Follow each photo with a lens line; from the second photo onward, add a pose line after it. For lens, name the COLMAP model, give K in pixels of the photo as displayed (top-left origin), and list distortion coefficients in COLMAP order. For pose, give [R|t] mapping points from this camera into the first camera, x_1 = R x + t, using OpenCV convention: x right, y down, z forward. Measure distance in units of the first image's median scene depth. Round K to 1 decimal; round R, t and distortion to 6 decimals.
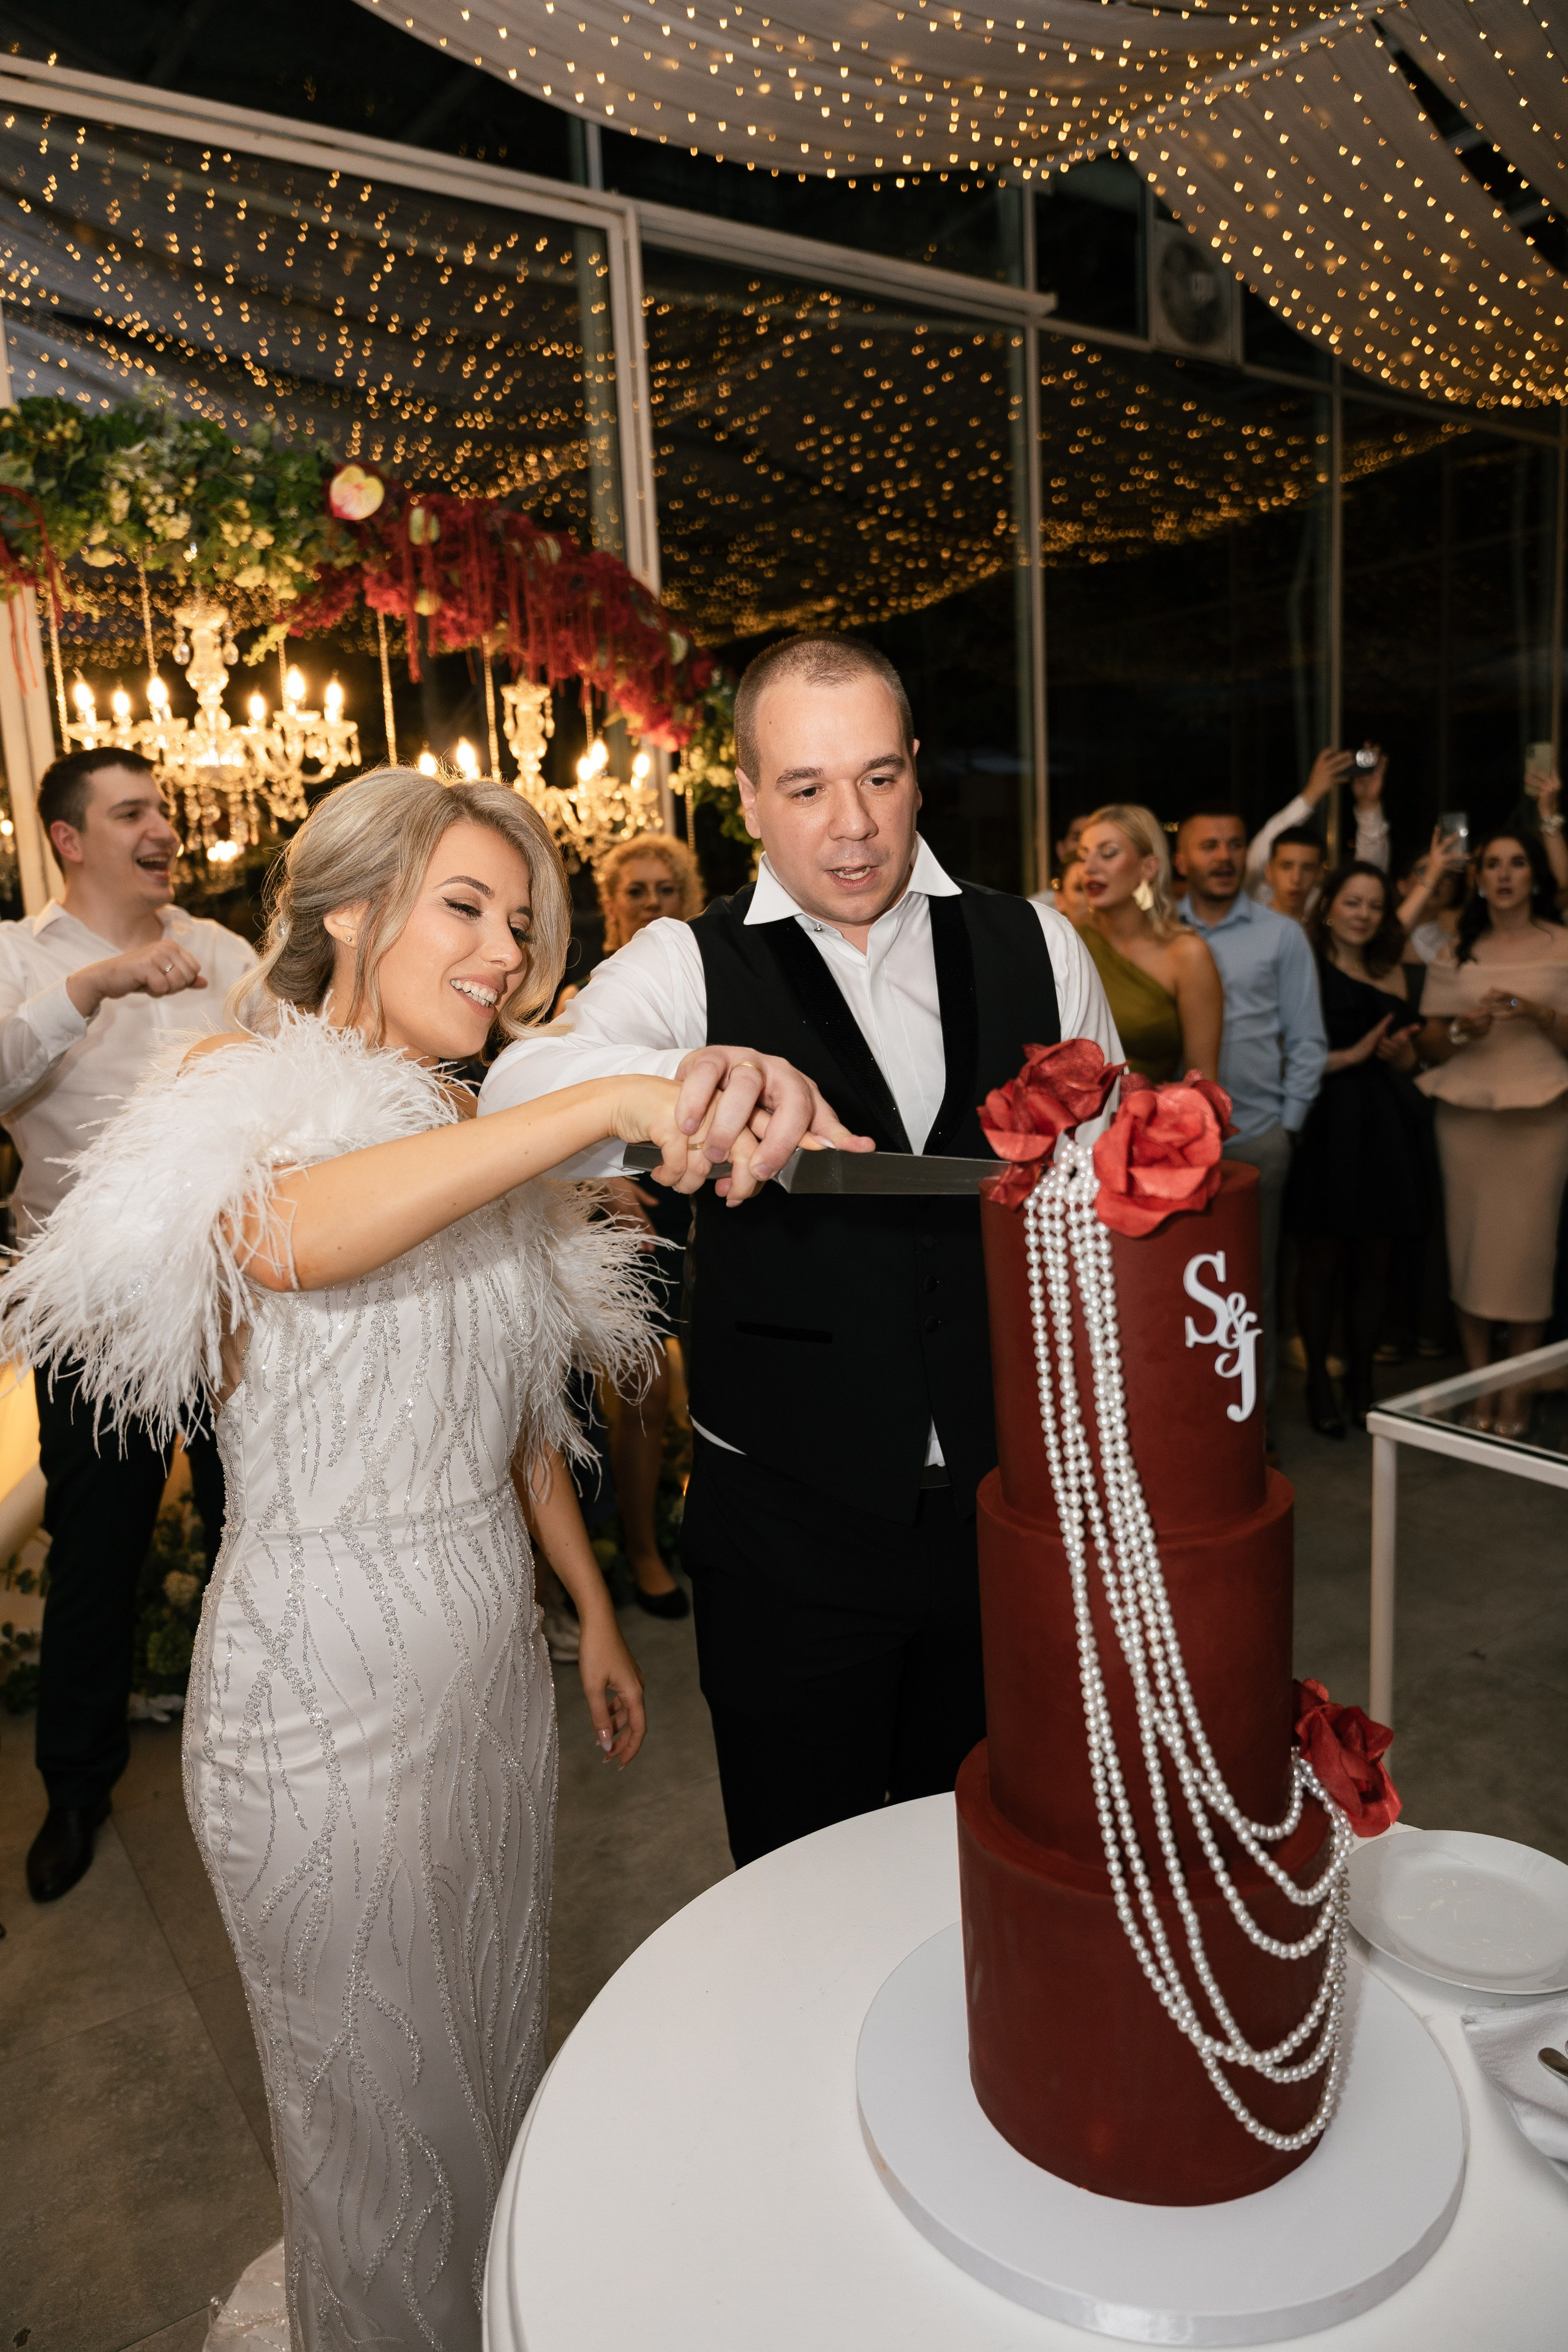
lens RADIAL K [[1564.3, 0, 784.0], [0, 1564.3, 1176.0], [0, 0, 1]] dist [-0.024420, 0.003872]
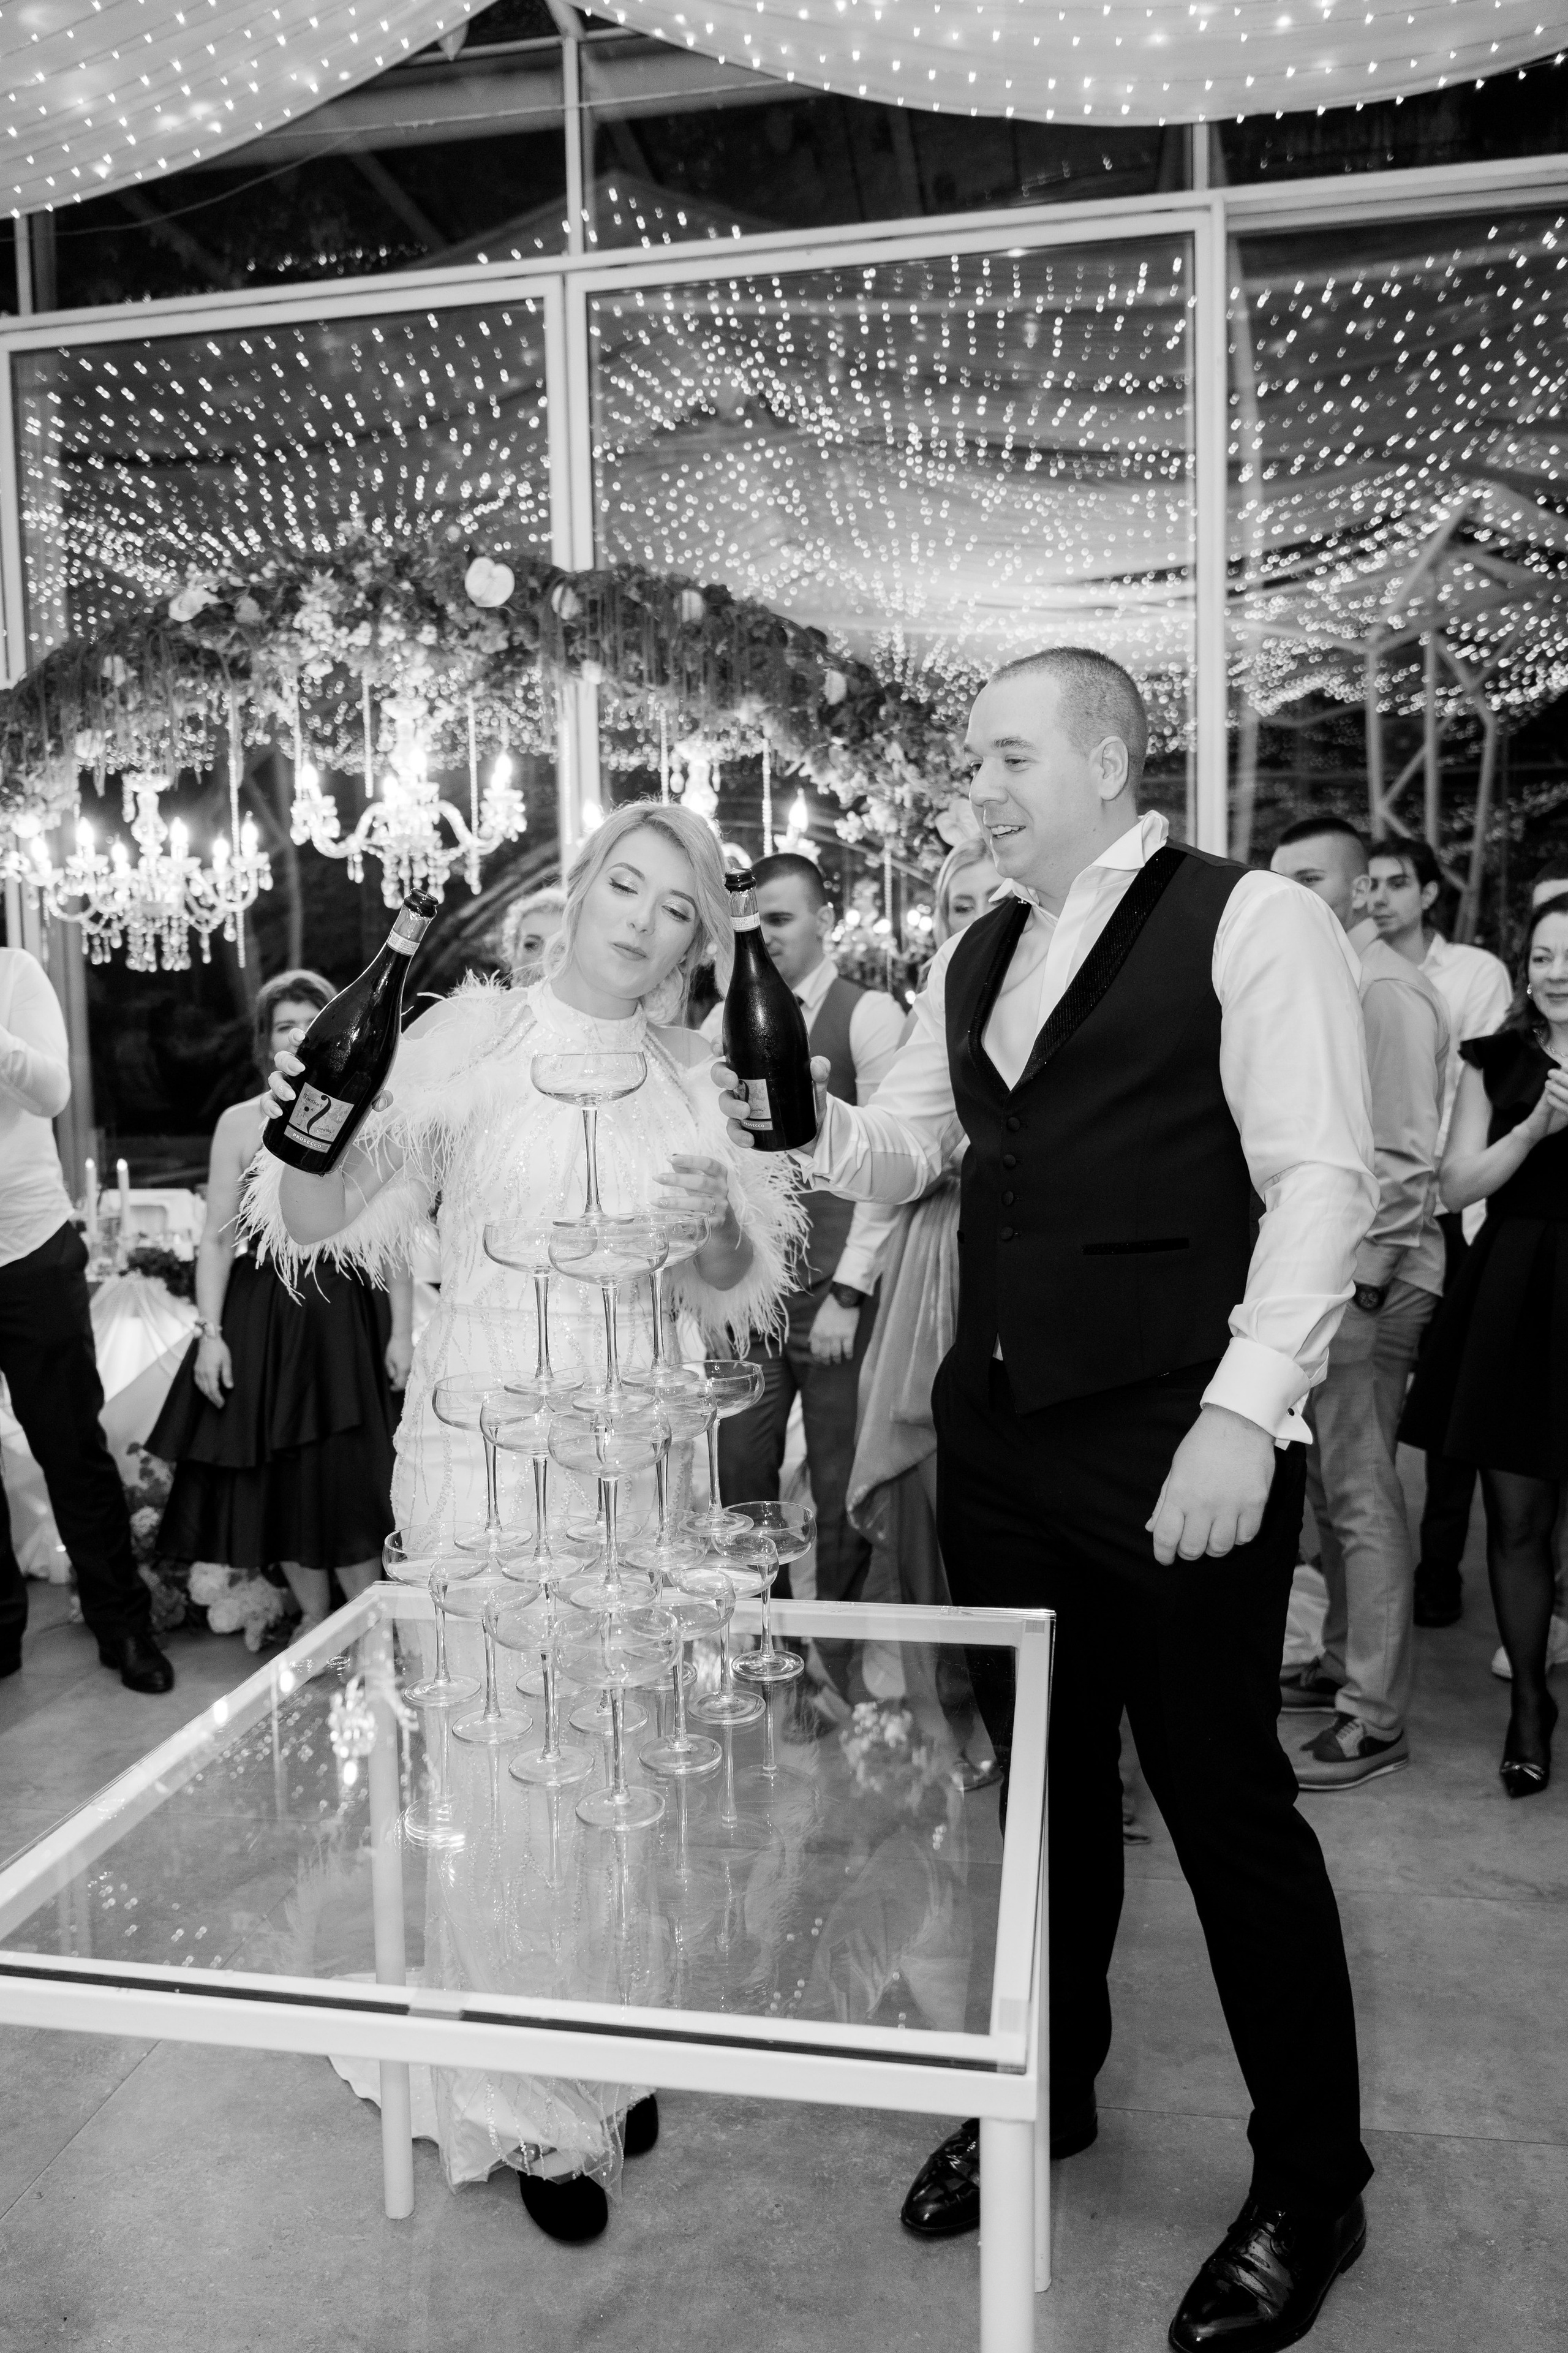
lens RADIAL K [[1604.1, 0, 783.6], [0, 1604.1, 1142.5], [0, 0, 1]] dist [-0.001754, -0.003208]
pose [[0.727634, 0.080126, -0.681270, 0.666378], [-0.129325, 0.991369, -0.021529, -0.050189], [0.673665, 0.103770, 0.731715, 0.349429]]
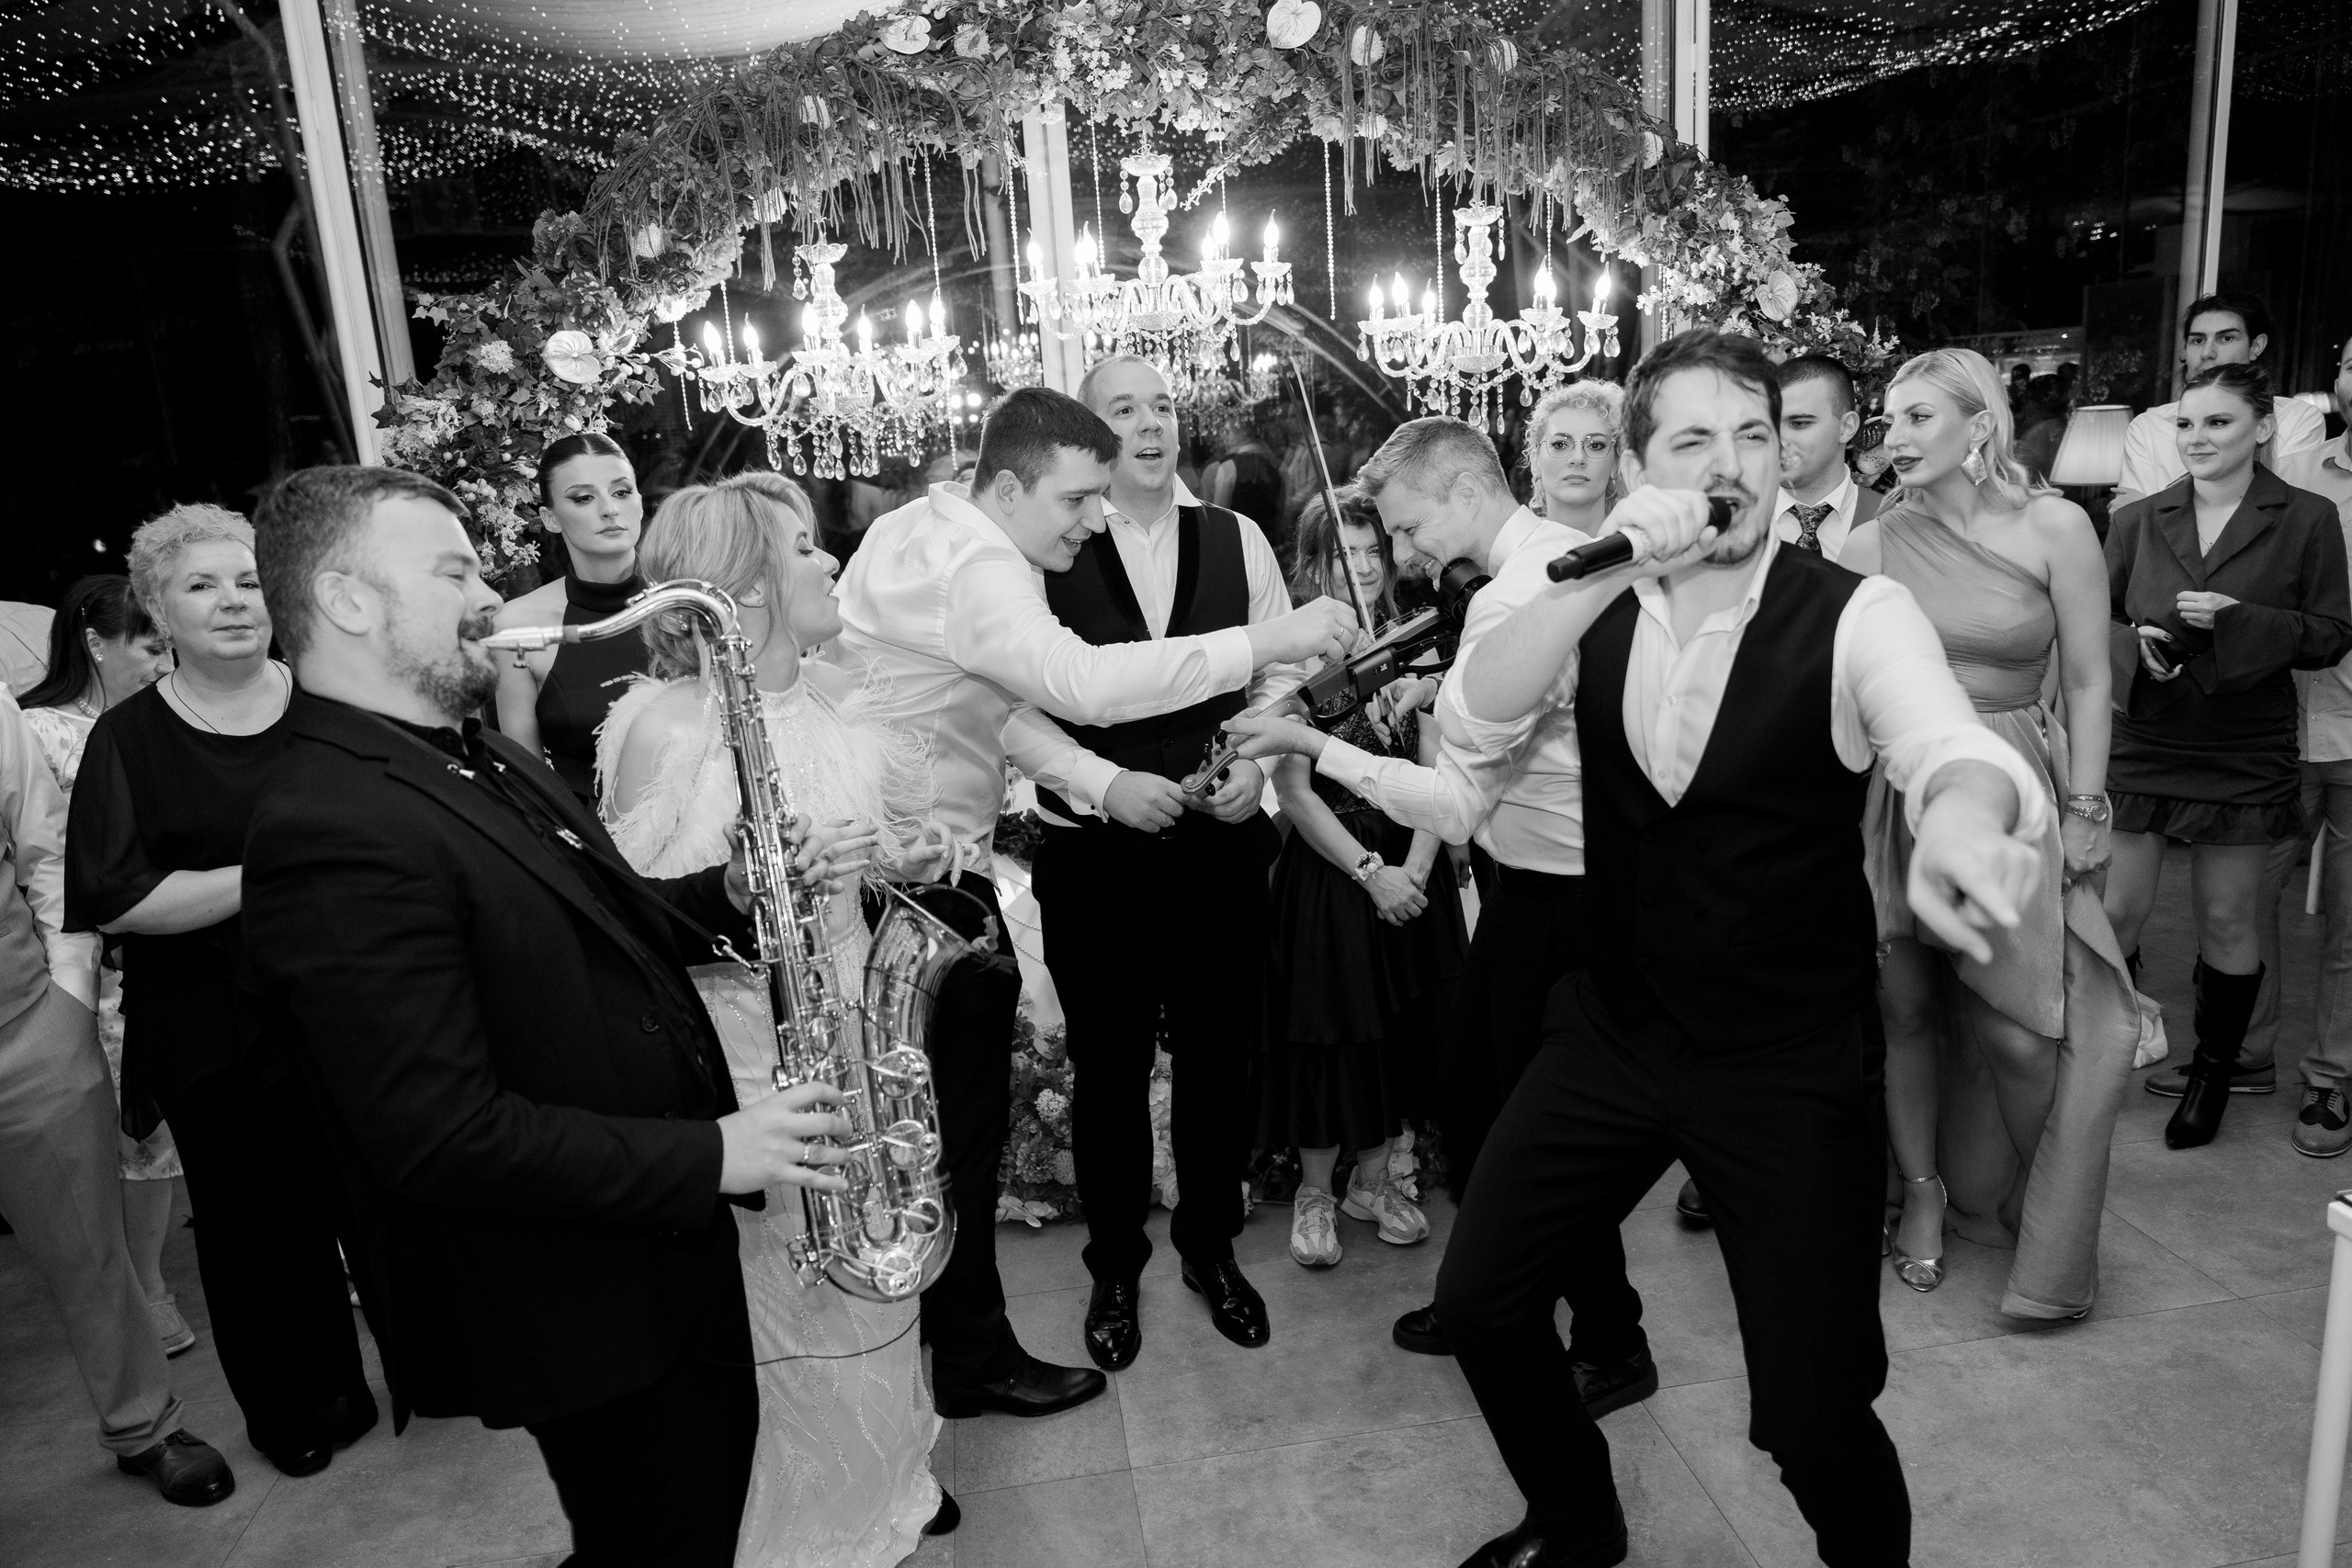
lens RADIAL K [[1554.0, 0, 1176.0], [0, 1554.0, 784.0], [0, 0, 1]] dist [0.001126, -0.012945]
pose [[0.898157, 0.091062, -0.430141, 0.116167], [-0.054630, 0.993849, 0.096331, -0.055872], [0.436267, -0.063022, 0.897608, 0.070915]]
